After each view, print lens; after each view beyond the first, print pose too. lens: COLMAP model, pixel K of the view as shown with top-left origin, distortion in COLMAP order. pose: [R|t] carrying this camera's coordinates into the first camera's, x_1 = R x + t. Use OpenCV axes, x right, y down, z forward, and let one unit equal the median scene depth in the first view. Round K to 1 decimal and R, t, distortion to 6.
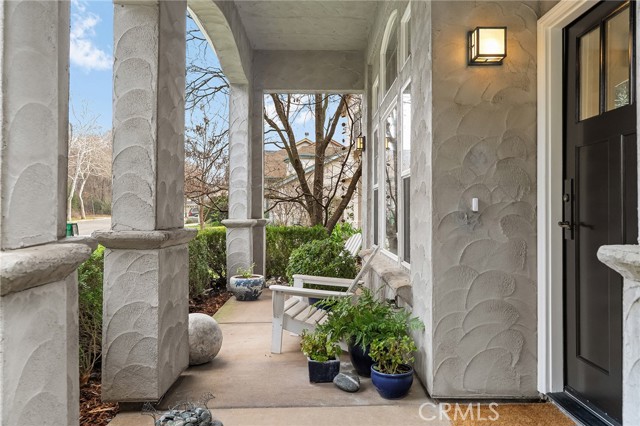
lens RADIAL K [[479.9, 0, 320.3], [0, 479.9, 211.9], [0, 0, 1]] dist [0.003029, 0.000325]
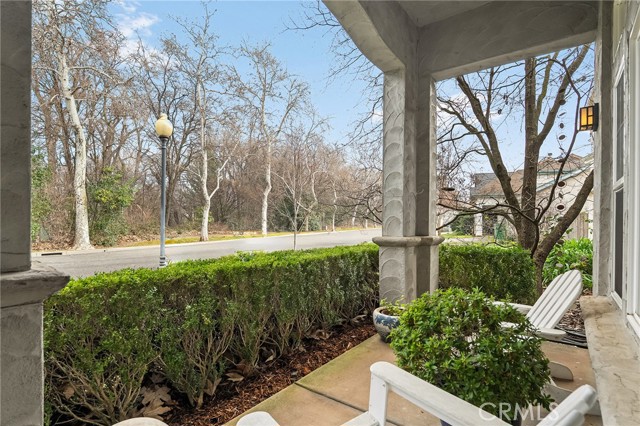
lens RADIAL K [[332.2, 0, 304.0], [0, 332.2, 224.6], [0, 0, 1]] dist [-0.019417, -0.000043]
pose [[0.779161, 0.007109, -0.626783, 0.063547], [-0.005020, 0.999974, 0.005101, -0.007078], [0.626804, -0.000828, 0.779177, 0.455829]]
